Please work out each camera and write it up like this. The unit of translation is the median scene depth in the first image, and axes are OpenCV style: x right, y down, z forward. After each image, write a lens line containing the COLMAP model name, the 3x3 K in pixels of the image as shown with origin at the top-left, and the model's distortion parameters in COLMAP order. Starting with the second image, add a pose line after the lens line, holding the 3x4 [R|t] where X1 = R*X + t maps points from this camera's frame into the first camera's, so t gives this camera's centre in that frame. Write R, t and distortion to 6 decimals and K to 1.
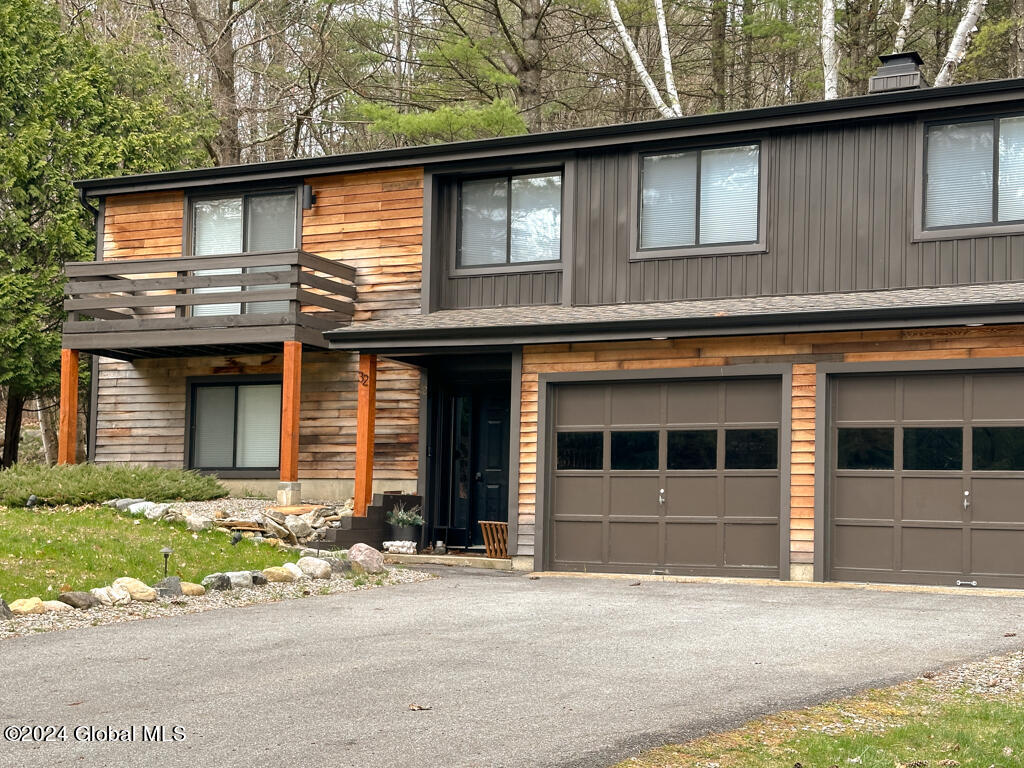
lens RADIAL K [[1433.3, 0, 567.3], [0, 1433.3, 478.2], [0, 0, 1]] dist [0.039598, -0.004065]
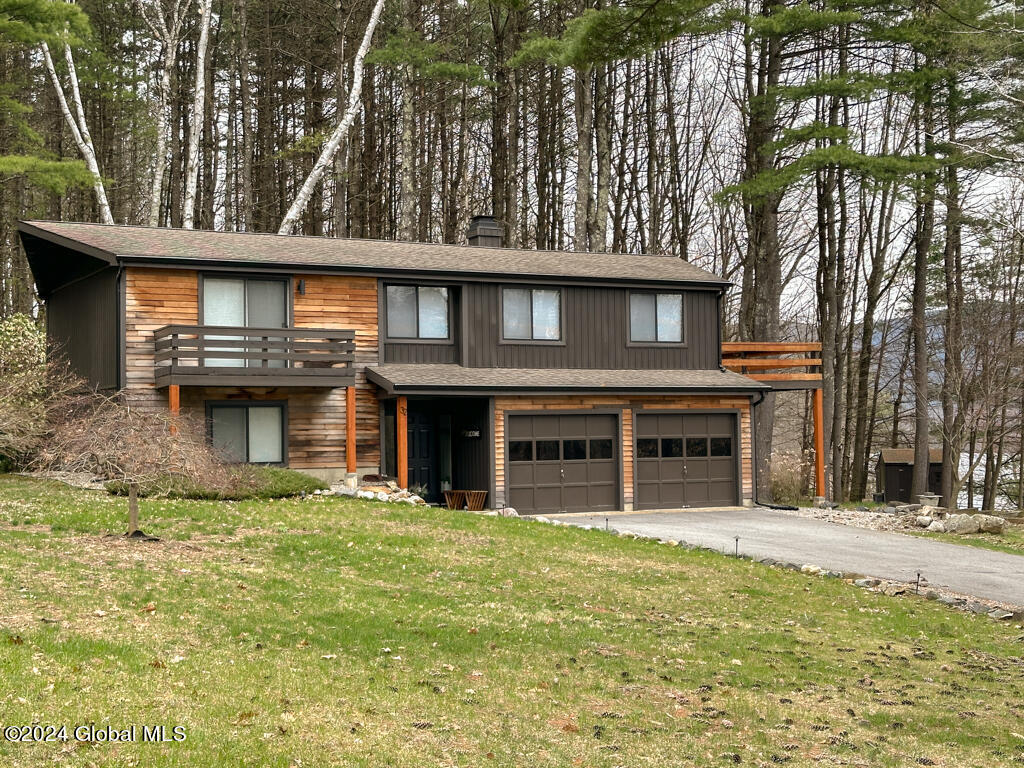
lens RADIAL K [[1478.5, 0, 512.0], [0, 1478.5, 384.0], [0, 0, 1]] dist [0.073919, 0.045876]
pose [[0.611350, -0.001472, 0.791359, -1.358251], [-0.002079, 0.999992, 0.003466, -0.100566], [-0.791358, -0.003764, 0.611342, -0.164365]]
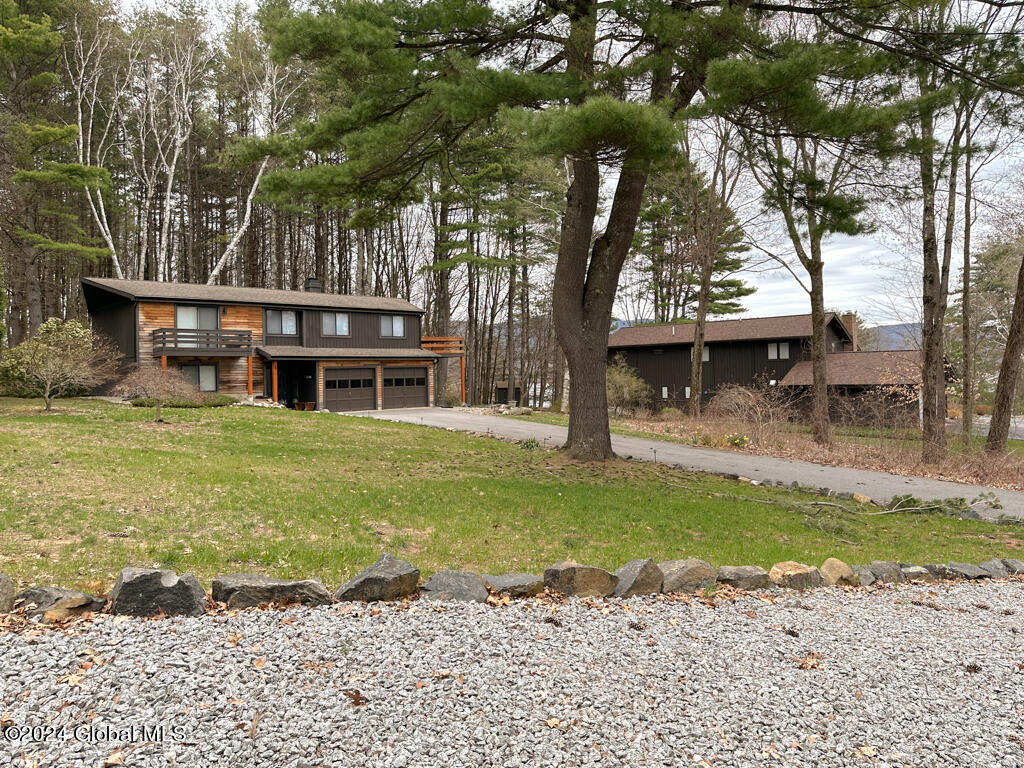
lens RADIAL K [[726.7, 0, 547.1], [0, 726.7, 366.9], [0, 0, 1]] dist [0.106544, -0.241319]
pose [[0.356901, -0.020953, 0.933907, -1.595828], [-0.005328, 0.999686, 0.024465, -0.113554], [-0.934127, -0.013708, 0.356677, -0.347215]]
